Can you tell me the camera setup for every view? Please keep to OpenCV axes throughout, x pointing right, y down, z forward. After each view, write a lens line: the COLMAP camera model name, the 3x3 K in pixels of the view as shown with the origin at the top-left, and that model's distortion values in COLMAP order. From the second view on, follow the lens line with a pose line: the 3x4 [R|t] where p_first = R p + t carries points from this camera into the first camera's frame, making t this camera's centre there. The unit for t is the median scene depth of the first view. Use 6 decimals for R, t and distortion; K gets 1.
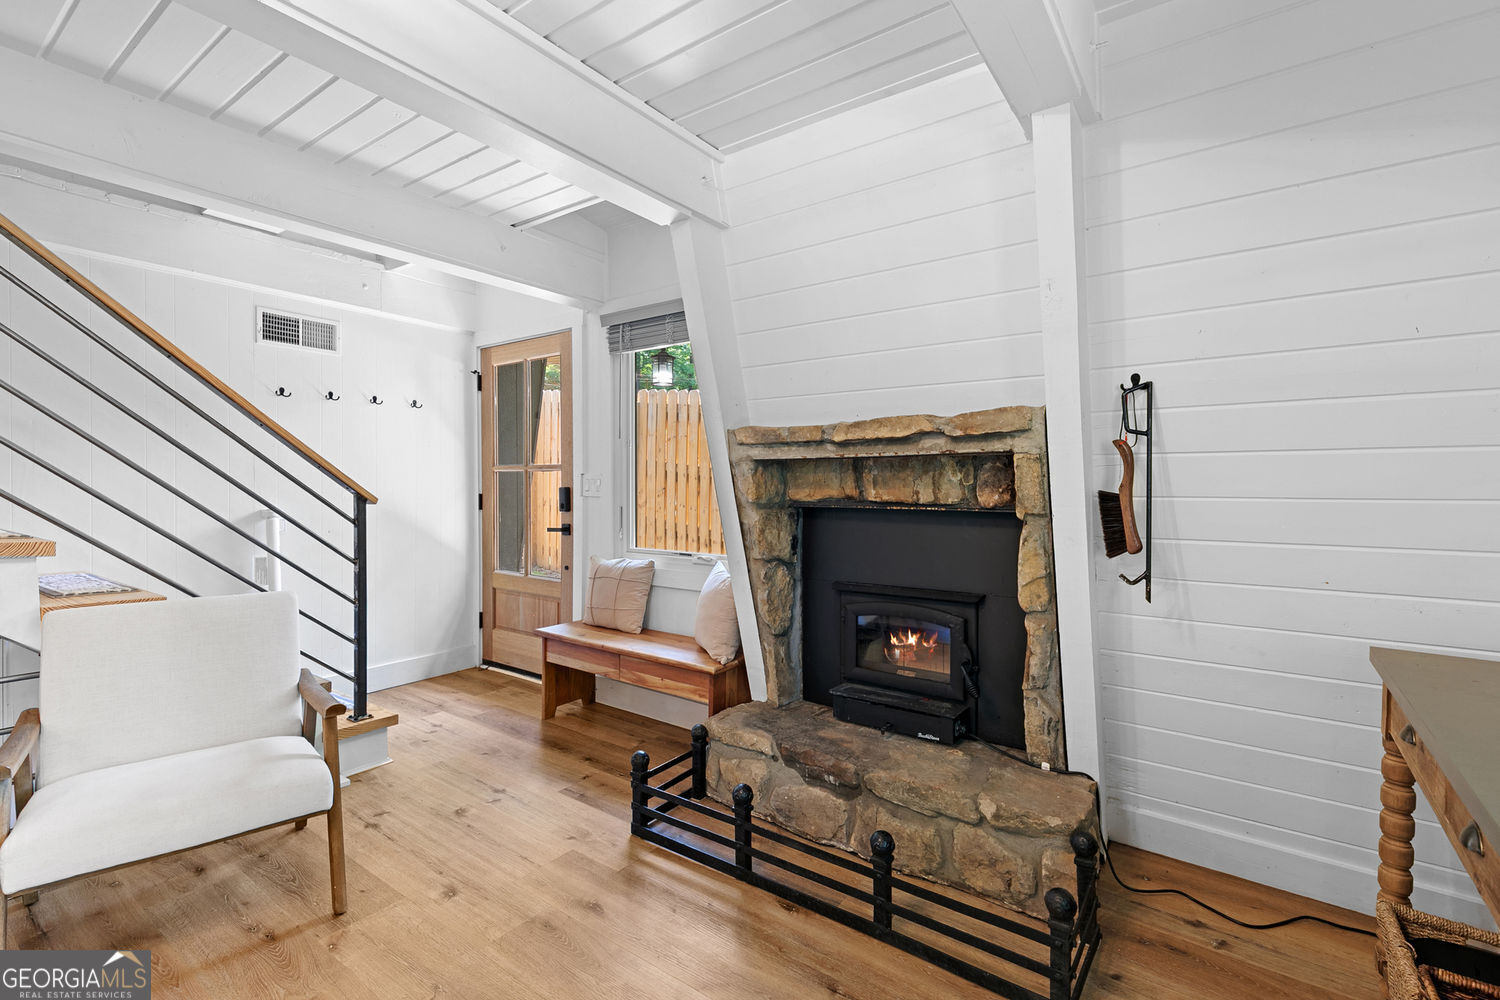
lens RADIAL K [[672.0, 0, 759.9], [0, 672.0, 501.8], [0, 0, 1]] dist [0.010020, -0.003090]
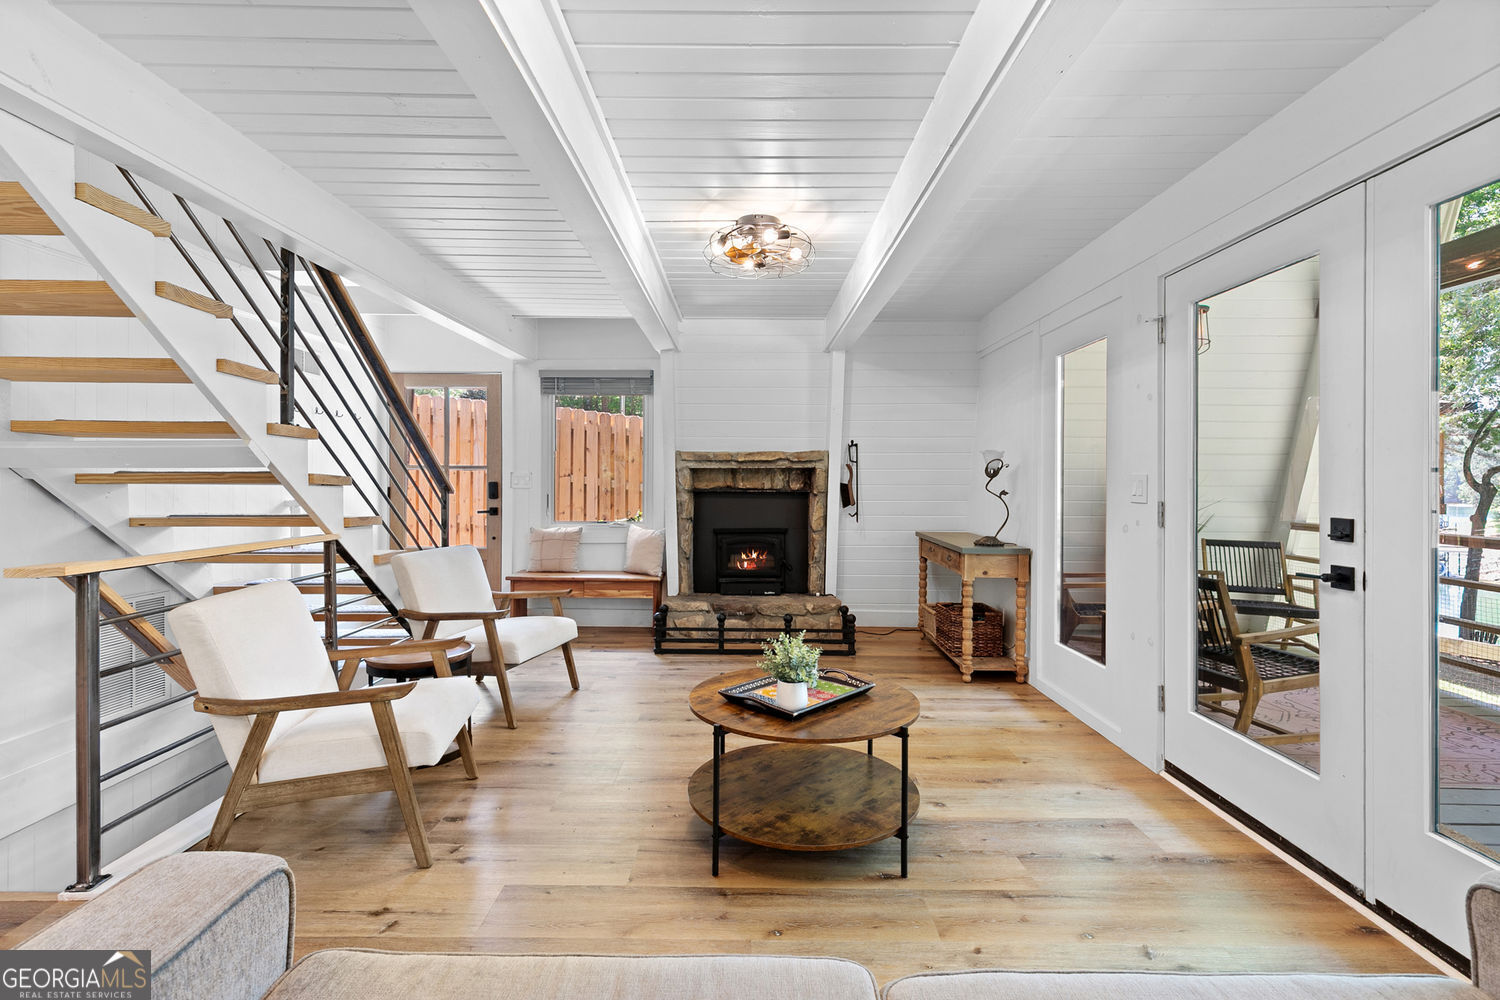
lens RADIAL K [[672.0, 0, 746.1], [0, 672.0, 492.2], [0, 0, 1]] dist [0.010020, -0.003090]
pose [[0.814761, -0.005671, 0.579770, -1.129485], [0.012525, 0.999891, -0.007822, 0.030772], [-0.579662, 0.013634, 0.814743, -0.798596]]
